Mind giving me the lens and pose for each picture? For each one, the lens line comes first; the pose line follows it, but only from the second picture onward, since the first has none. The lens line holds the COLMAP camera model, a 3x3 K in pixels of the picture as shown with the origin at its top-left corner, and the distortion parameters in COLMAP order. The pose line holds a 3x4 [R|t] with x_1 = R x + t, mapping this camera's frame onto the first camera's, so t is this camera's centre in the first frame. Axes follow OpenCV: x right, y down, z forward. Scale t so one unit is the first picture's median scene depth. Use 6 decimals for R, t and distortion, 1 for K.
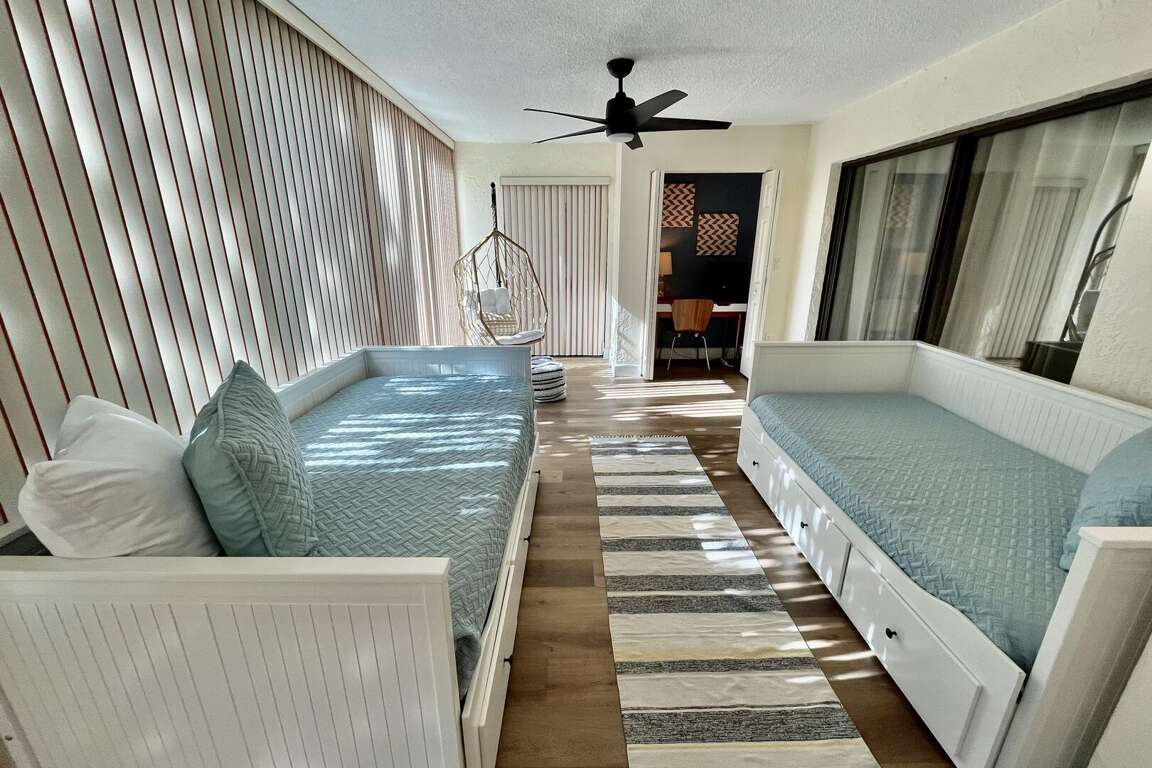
lens RADIAL K [[465.6, 0, 576.0], [0, 465.6, 384.0], [0, 0, 1]] dist [0.000417, -0.000062]
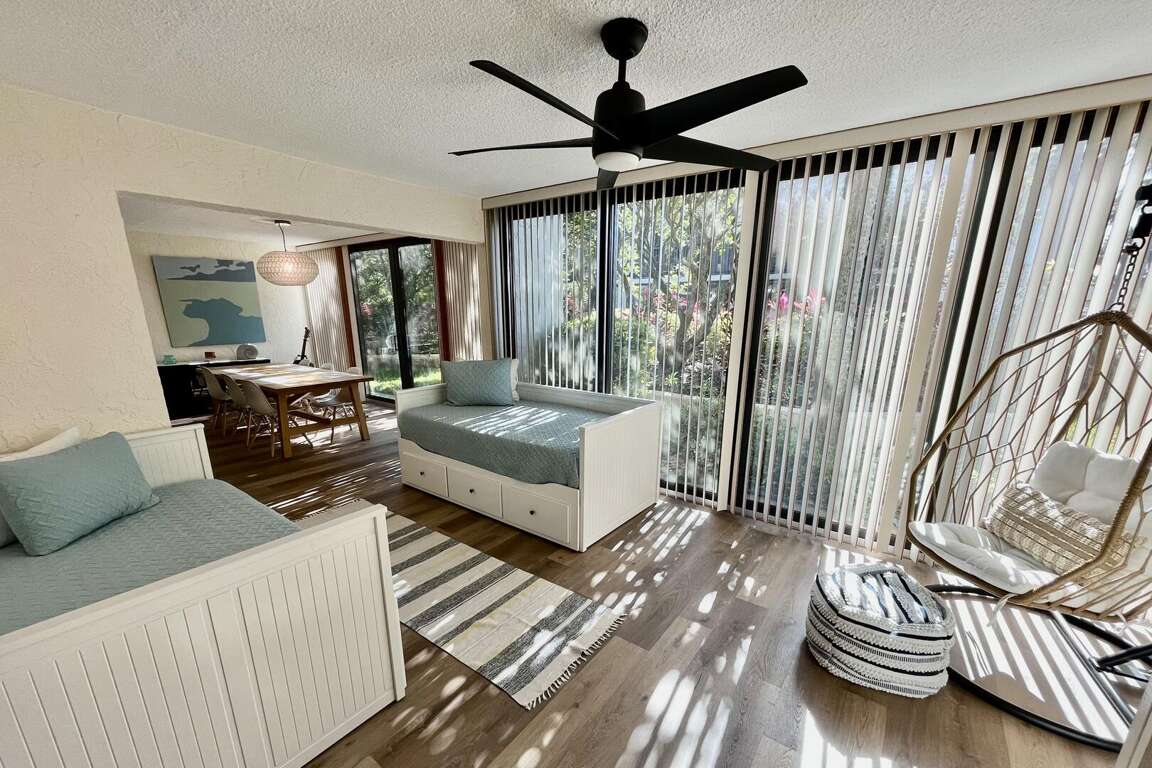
lens RADIAL K [[470.5, 0, 573.0], [0, 470.5, 437.1], [0, 0, 1]] dist [0.001337, 0.000167]
pose [[-0.608785, 0.210251, -0.764968, 0.668297], [-0.241867, 0.869149, 0.431370, -0.476962], [0.755567, 0.447632, -0.478272, 1.420515]]
